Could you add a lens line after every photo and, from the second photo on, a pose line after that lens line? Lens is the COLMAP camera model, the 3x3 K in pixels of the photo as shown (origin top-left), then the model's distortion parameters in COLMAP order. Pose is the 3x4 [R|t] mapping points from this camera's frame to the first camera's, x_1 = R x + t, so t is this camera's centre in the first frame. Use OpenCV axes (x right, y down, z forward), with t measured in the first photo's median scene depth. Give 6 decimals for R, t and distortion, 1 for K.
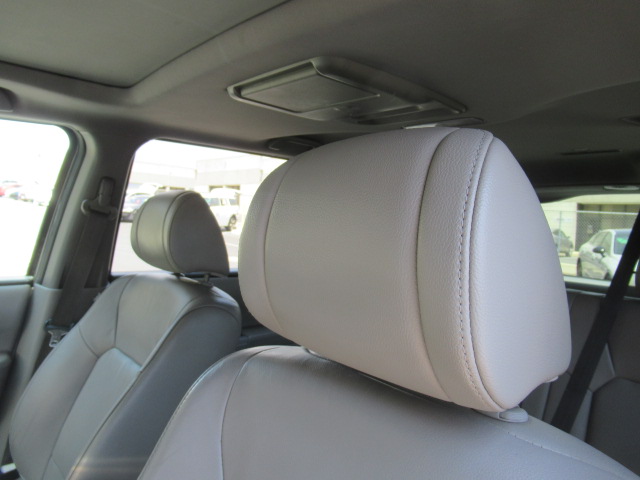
lens RADIAL K [[432.4, 0, 319.7], [0, 432.4, 229.2], [0, 0, 1]] dist [-0.009943, 0.000762]
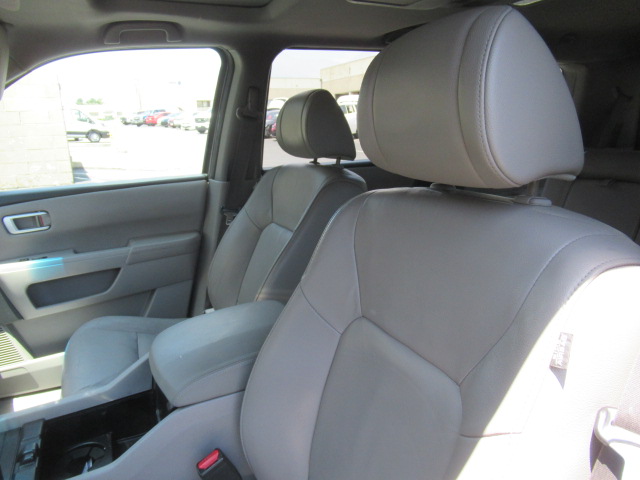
lens RADIAL K [[484.8, 0, 320.0], [0, 484.8, 240.0], [0, 0, 1]] dist [-0.014657, 0.002621]
pose [[0.955683, -0.022966, -0.293499, 0.083191], [0.078111, 0.981001, 0.177581, 0.080193], [0.283845, -0.192637, 0.939321, -0.329798]]
